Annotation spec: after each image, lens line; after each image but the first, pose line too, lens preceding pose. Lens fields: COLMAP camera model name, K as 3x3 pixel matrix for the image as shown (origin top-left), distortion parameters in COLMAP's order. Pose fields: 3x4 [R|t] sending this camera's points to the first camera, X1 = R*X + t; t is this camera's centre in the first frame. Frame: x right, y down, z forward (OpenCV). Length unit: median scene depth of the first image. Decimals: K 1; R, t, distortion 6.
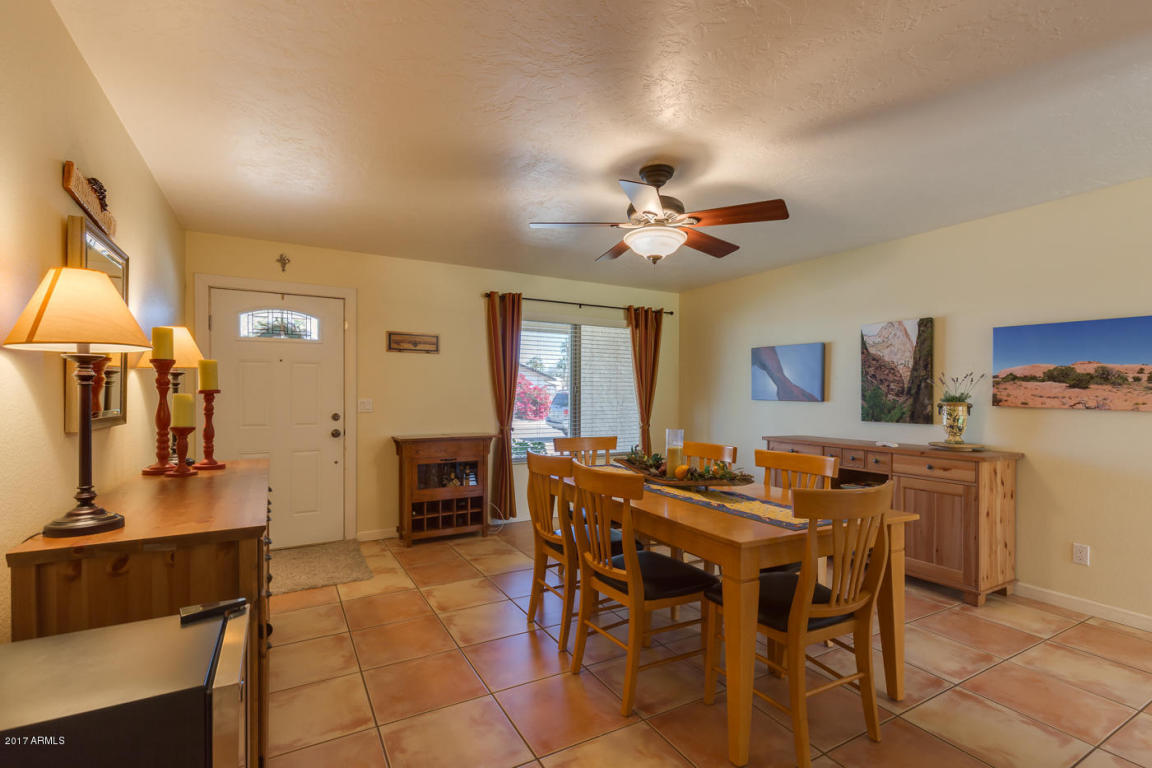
lens RADIAL K [[530.7, 0, 576.0], [0, 530.7, 384.0], [0, 0, 1]] dist [-0.001318, -0.000216]
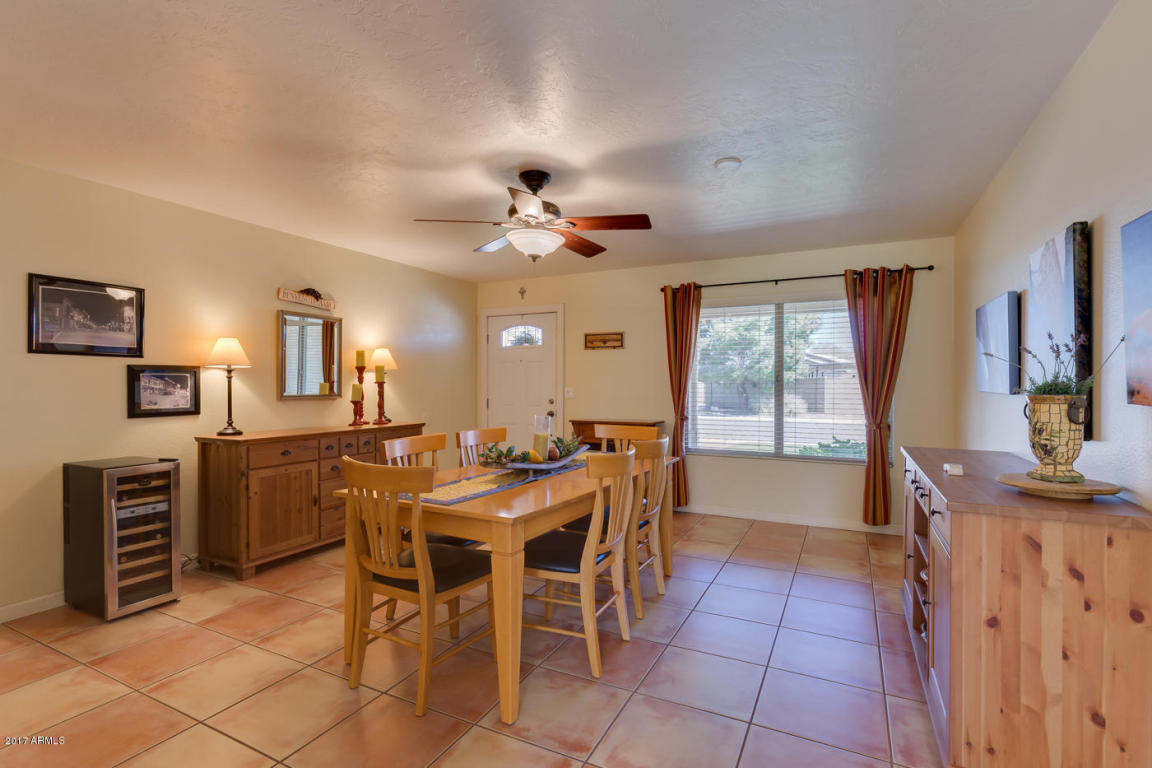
lens RADIAL K [[537.2, 0, 576.0], [0, 537.2, 384.0], [0, 0, 1]] dist [-0.000636, -0.000120]
pose [[0.553495, -0.003630, -0.832845, 0.727532], [0.017987, 0.999809, 0.007596, 0.009847], [0.832658, -0.019185, 0.553455, 0.301272]]
